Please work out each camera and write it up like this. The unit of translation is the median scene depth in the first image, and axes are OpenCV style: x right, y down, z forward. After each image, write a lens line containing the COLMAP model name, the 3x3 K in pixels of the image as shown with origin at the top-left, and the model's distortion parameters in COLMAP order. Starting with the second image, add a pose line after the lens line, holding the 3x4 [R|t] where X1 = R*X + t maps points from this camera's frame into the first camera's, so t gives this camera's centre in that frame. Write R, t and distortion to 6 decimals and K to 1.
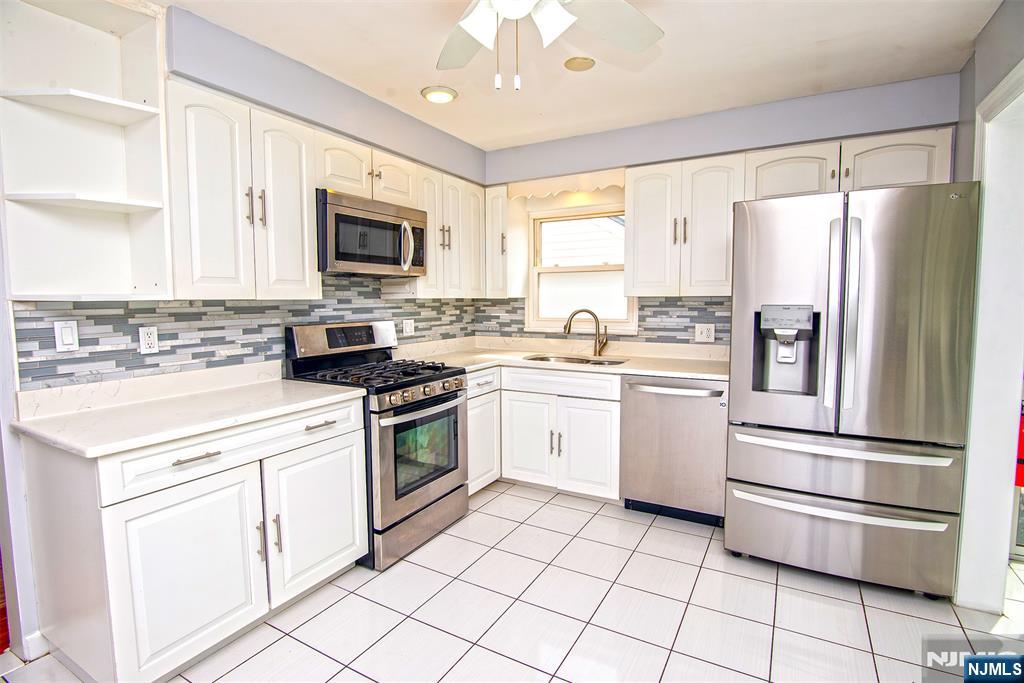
lens RADIAL K [[499.4, 0, 518.4], [0, 499.4, 340.3], [0, 0, 1]] dist [-0.018217, -0.001575]
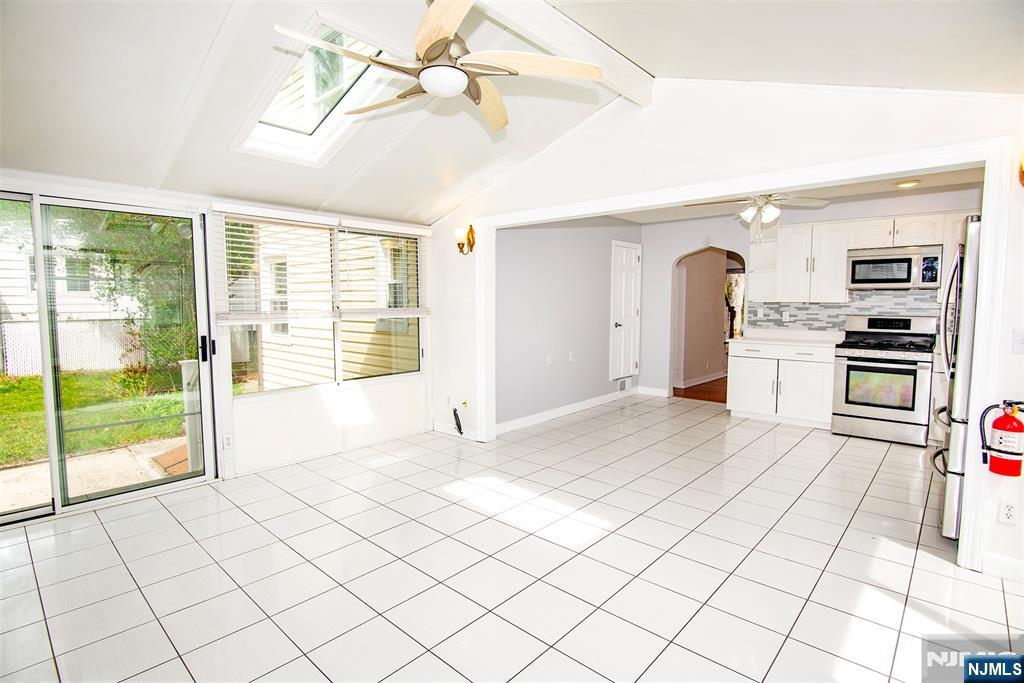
lens RADIAL K [[499.4, 0, 508.7], [0, 499.4, 339.6], [0, 0, 1]] dist [-0.018217, -0.001575]
pose [[-0.226685, 0.080842, -0.970607, 2.135922], [-0.081430, 0.991487, 0.101599, -0.026404], [0.970558, 0.102068, -0.218173, 0.104560]]
